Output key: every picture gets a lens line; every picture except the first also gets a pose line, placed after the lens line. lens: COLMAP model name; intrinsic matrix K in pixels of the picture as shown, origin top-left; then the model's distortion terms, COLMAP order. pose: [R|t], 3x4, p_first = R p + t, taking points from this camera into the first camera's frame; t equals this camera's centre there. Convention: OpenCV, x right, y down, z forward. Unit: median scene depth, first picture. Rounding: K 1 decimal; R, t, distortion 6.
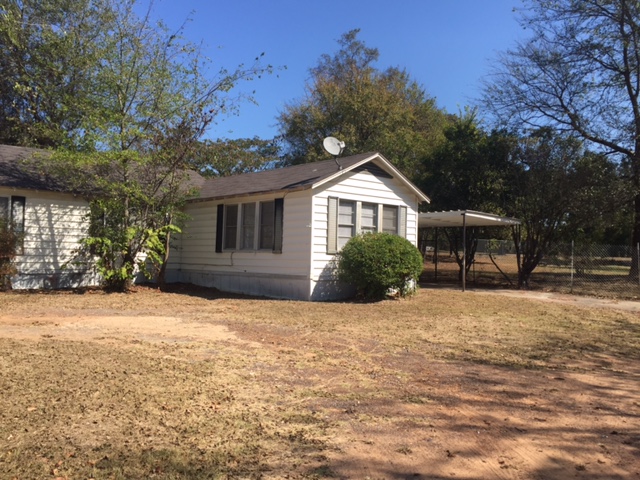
lens RADIAL K [[542.1, 0, 320.0], [0, 542.1, 240.0], [0, 0, 1]] dist [0.069427, -0.094976]
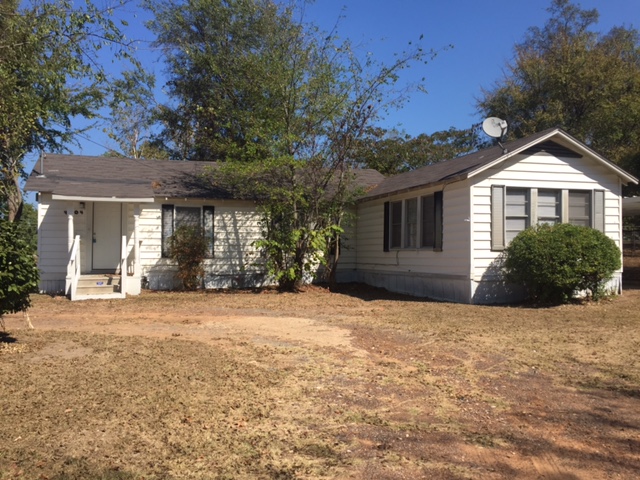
lens RADIAL K [[542.1, 0, 320.0], [0, 542.1, 240.0], [0, 0, 1]] dist [0.069427, -0.094976]
pose [[0.914514, -0.032713, -0.403229, 0.105236], [0.034659, 0.999396, -0.002473, 0.000787], [0.403066, -0.011714, 0.915096, 0.072213]]
